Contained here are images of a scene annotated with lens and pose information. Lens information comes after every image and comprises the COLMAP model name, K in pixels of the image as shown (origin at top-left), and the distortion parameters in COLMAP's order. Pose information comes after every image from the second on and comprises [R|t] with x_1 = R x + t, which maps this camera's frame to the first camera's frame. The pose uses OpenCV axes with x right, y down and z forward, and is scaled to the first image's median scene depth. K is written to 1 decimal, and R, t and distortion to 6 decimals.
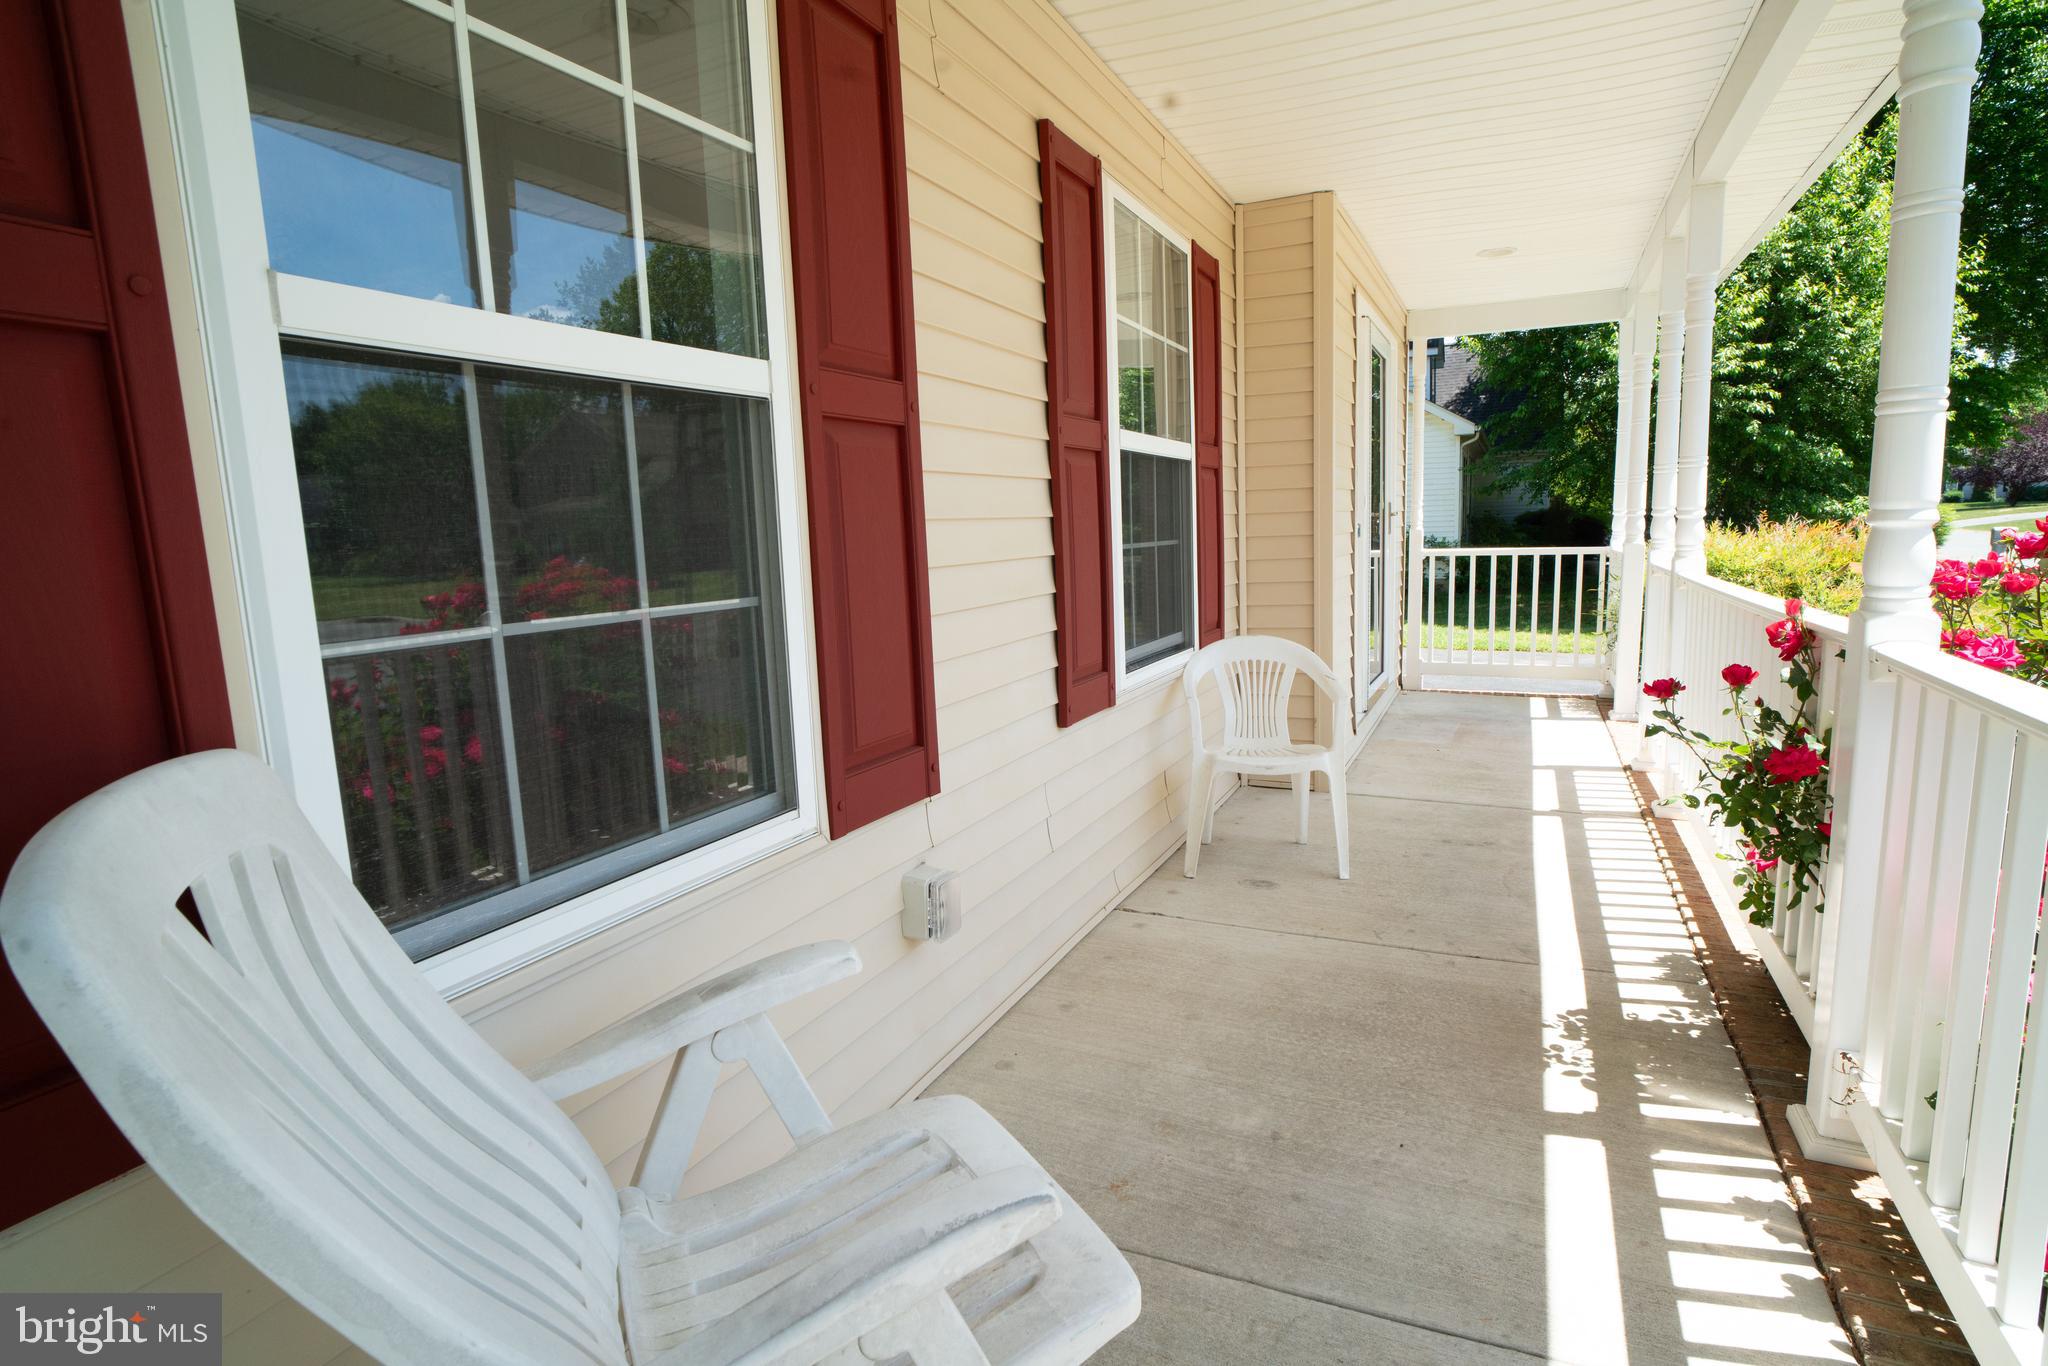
lens RADIAL K [[1078.1, 0, 1020.3], [0, 1078.1, 696.5], [0, 0, 1]] dist [-0.060300, 0.030162]
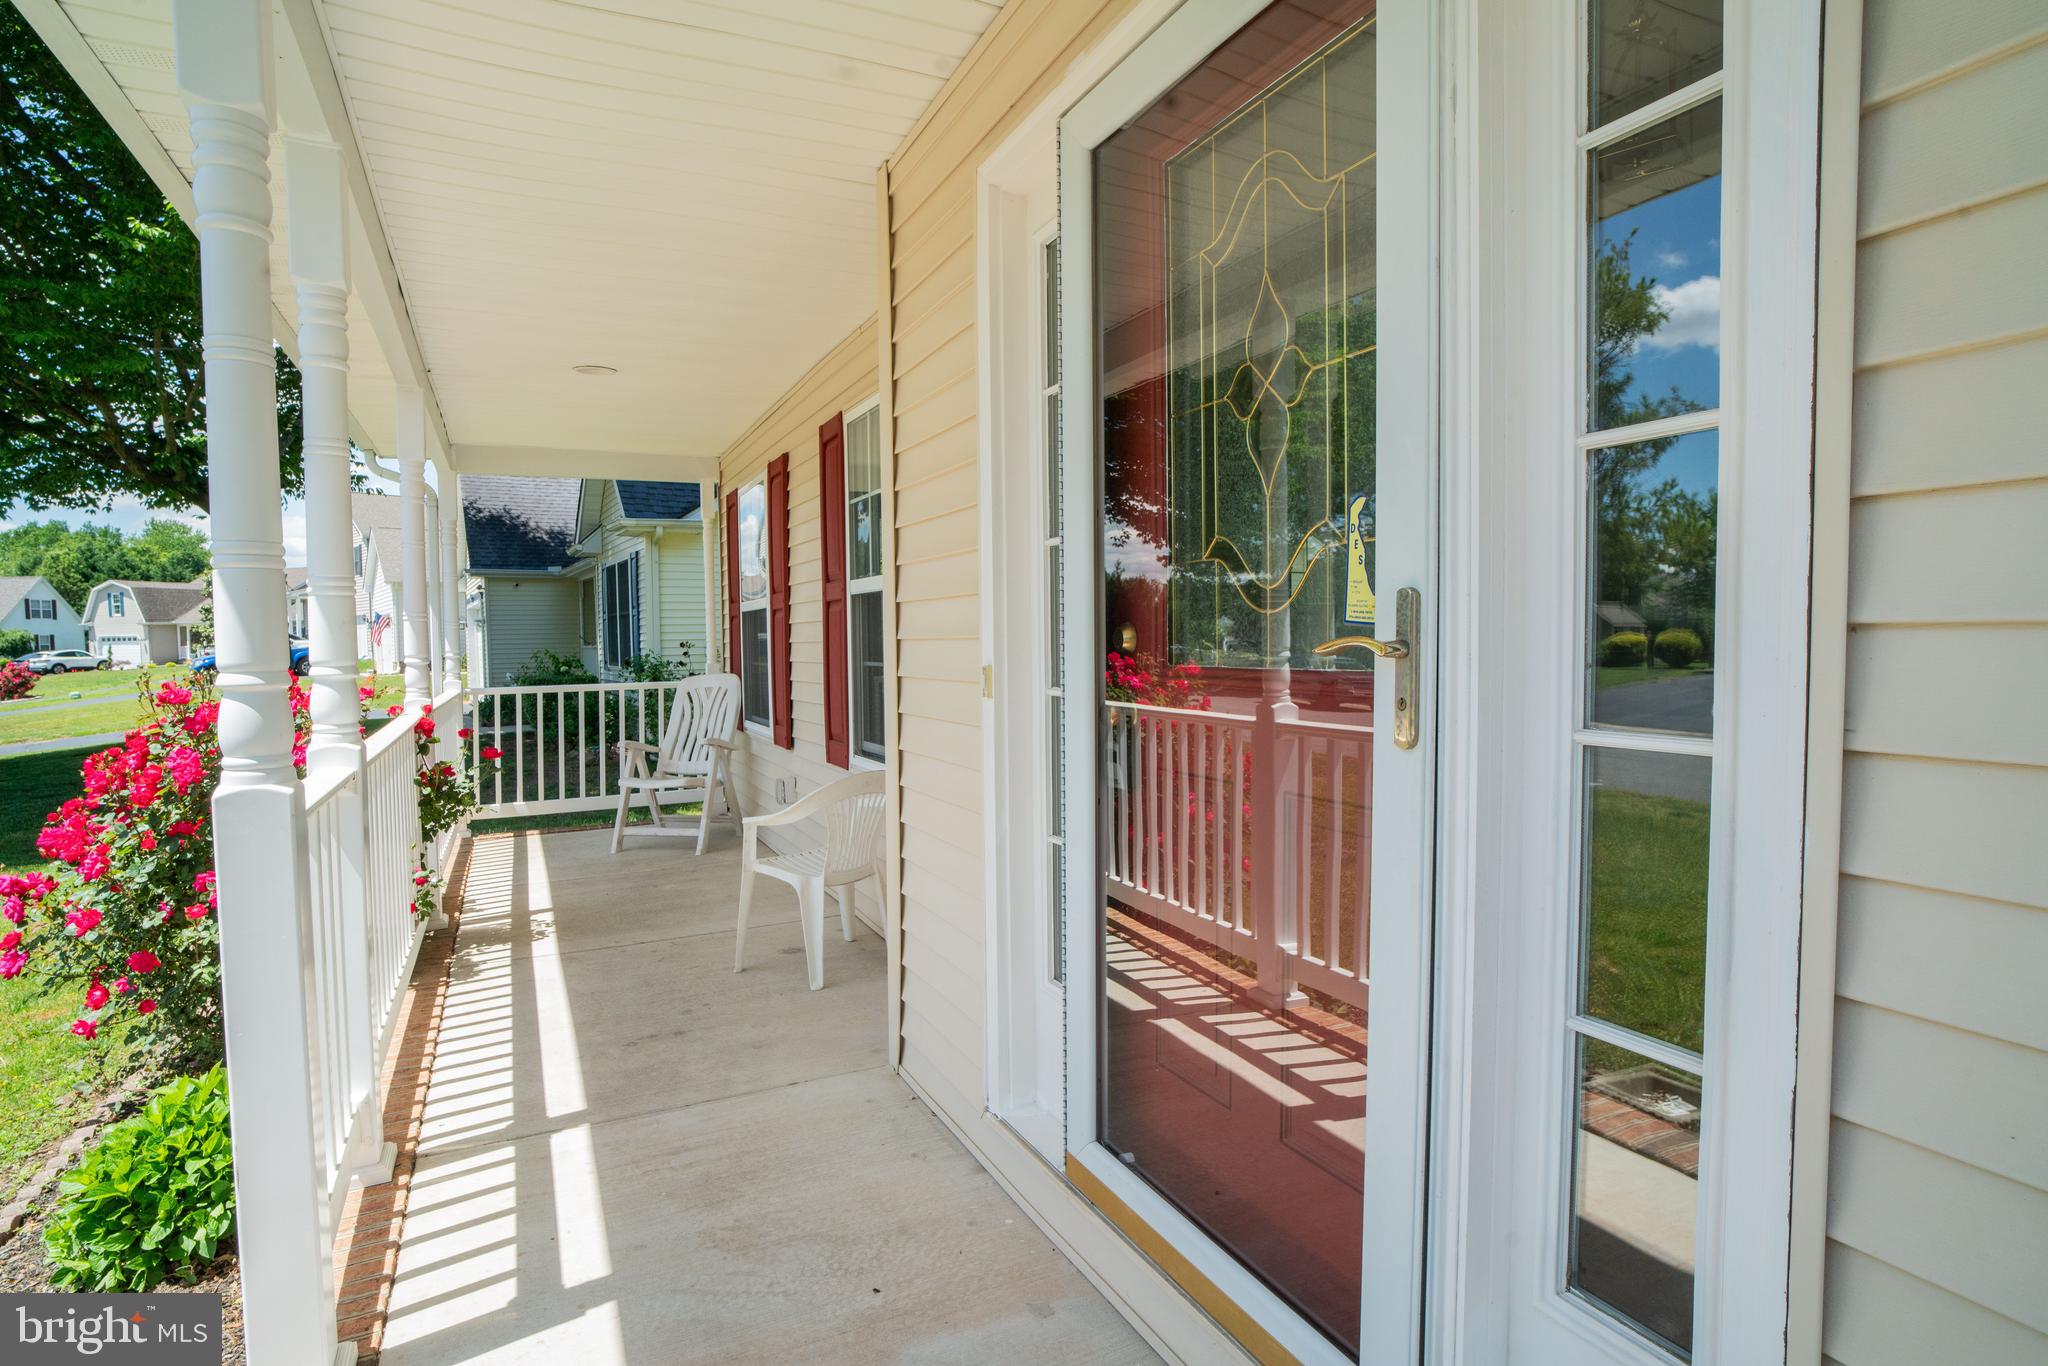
lens RADIAL K [[1078.1, 0, 1020.3], [0, 1078.1, 696.5], [0, 0, 1]] dist [-0.060300, 0.030162]
pose [[-0.637789, 0.088114, -0.765154, 1.142227], [-0.074872, 0.981637, 0.175453, -0.398447], [0.766563, 0.169191, -0.619480, 2.267129]]
